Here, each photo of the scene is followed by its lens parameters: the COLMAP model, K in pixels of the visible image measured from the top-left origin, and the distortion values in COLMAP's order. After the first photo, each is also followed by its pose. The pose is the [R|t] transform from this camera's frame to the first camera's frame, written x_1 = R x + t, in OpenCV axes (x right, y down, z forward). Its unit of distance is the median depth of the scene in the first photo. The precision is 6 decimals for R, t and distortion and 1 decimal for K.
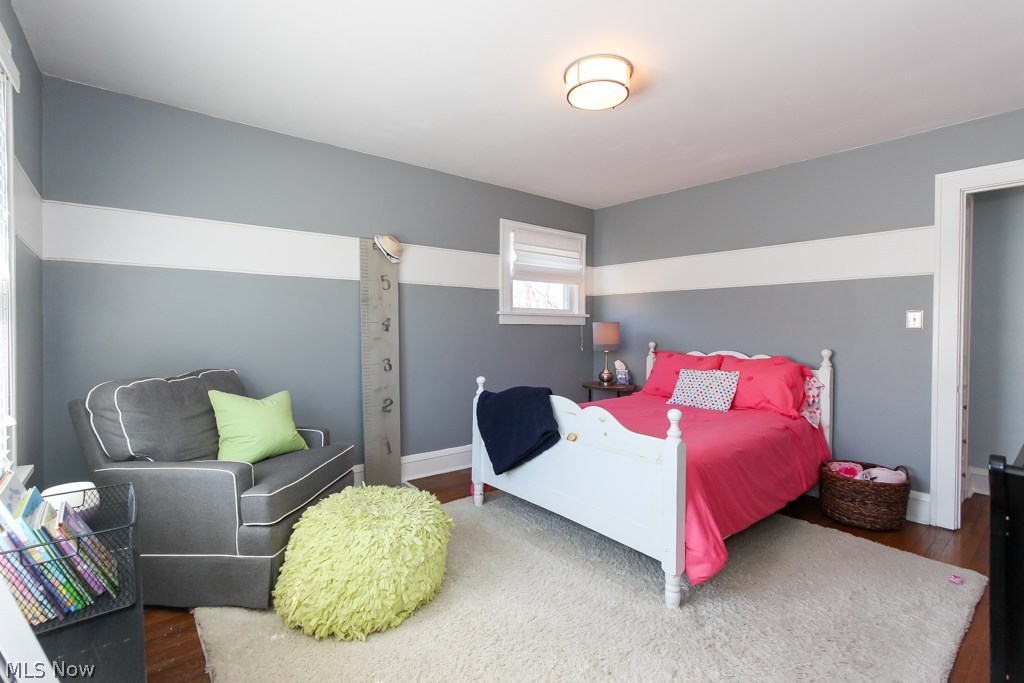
lens RADIAL K [[468.7, 0, 510.6], [0, 468.7, 336.1], [0, 0, 1]] dist [0.002791, 0.000919]
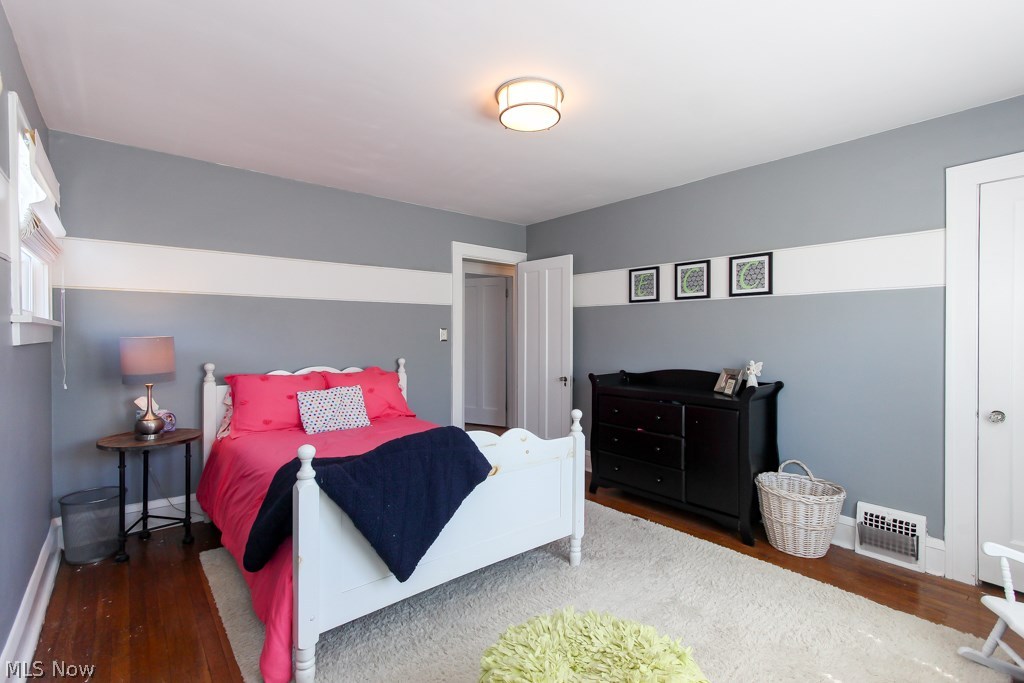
lens RADIAL K [[468.7, 0, 510.6], [0, 468.7, 336.1], [0, 0, 1]] dist [0.002791, 0.000919]
pose [[-0.000187, -0.009330, 0.999956, -0.540798], [0.019110, 0.999774, 0.009332, -0.035073], [-0.999817, 0.019111, -0.000009, 0.684590]]
